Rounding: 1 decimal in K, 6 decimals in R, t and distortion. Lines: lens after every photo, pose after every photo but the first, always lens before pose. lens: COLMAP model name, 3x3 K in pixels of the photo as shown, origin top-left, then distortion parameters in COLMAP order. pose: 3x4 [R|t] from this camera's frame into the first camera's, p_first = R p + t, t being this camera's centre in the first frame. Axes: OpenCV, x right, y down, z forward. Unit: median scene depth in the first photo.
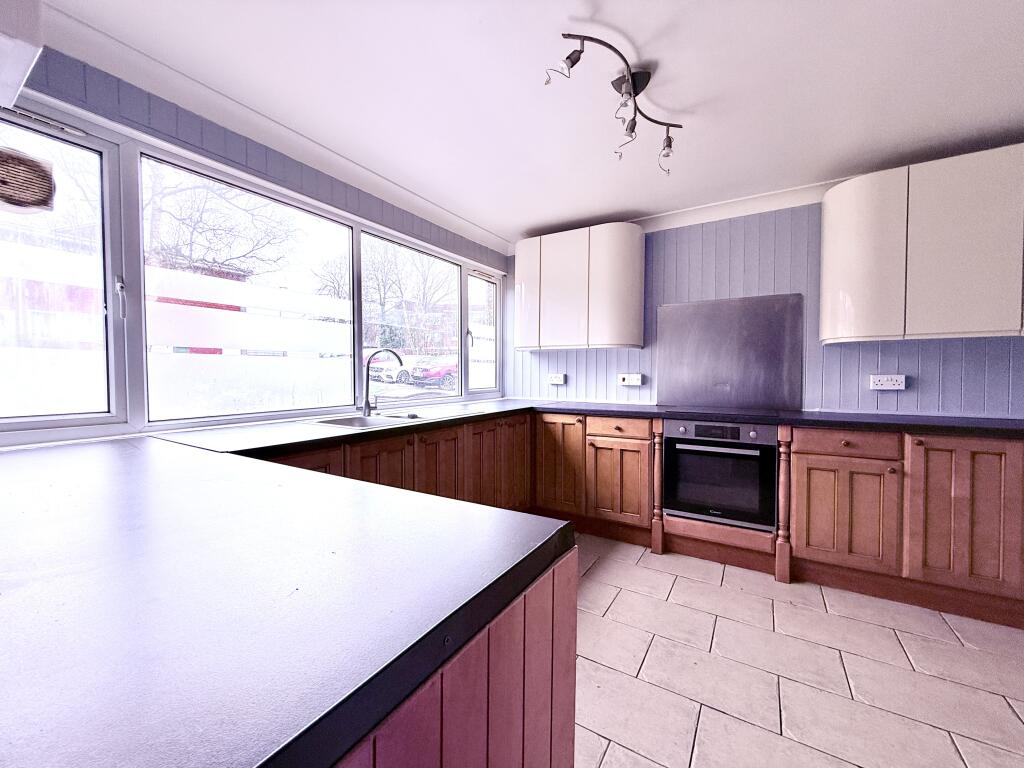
lens RADIAL K [[403.4, 0, 512.0], [0, 403.4, 384.0], [0, 0, 1]] dist [-0.000207, -0.000023]
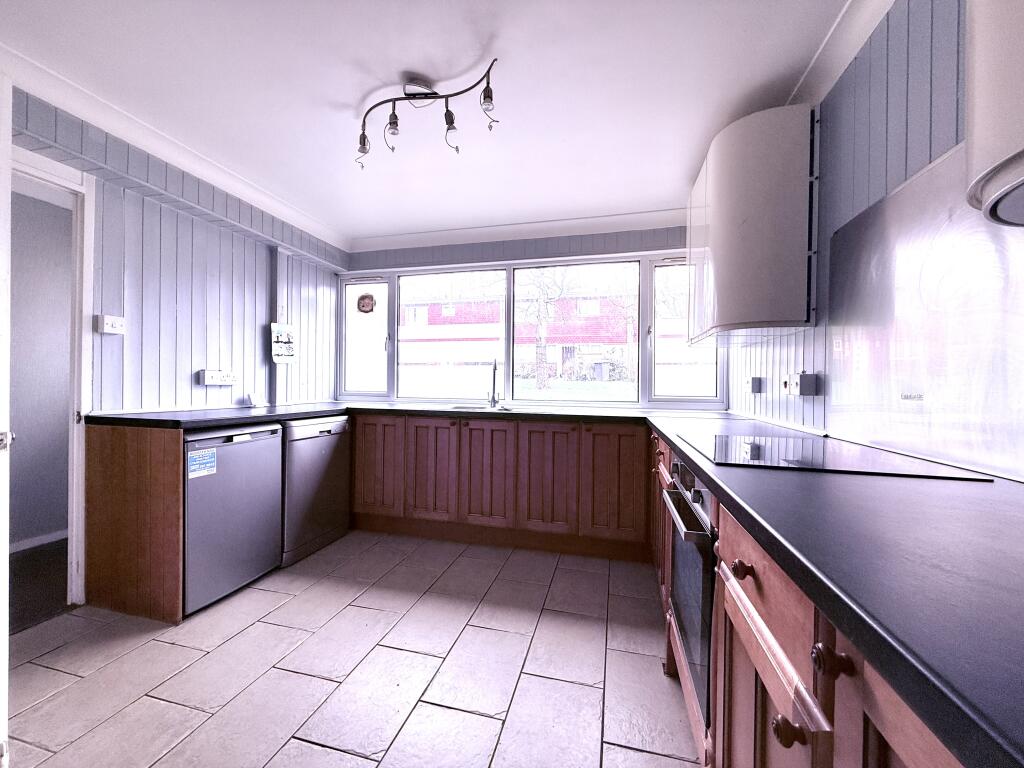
lens RADIAL K [[403.4, 0, 512.0], [0, 403.4, 384.0], [0, 0, 1]] dist [-0.000207, -0.000023]
pose [[0.299769, 0.002743, -0.954008, 0.952194], [-0.037661, 0.999250, -0.008961, 0.011173], [0.953268, 0.038615, 0.299647, 0.647425]]
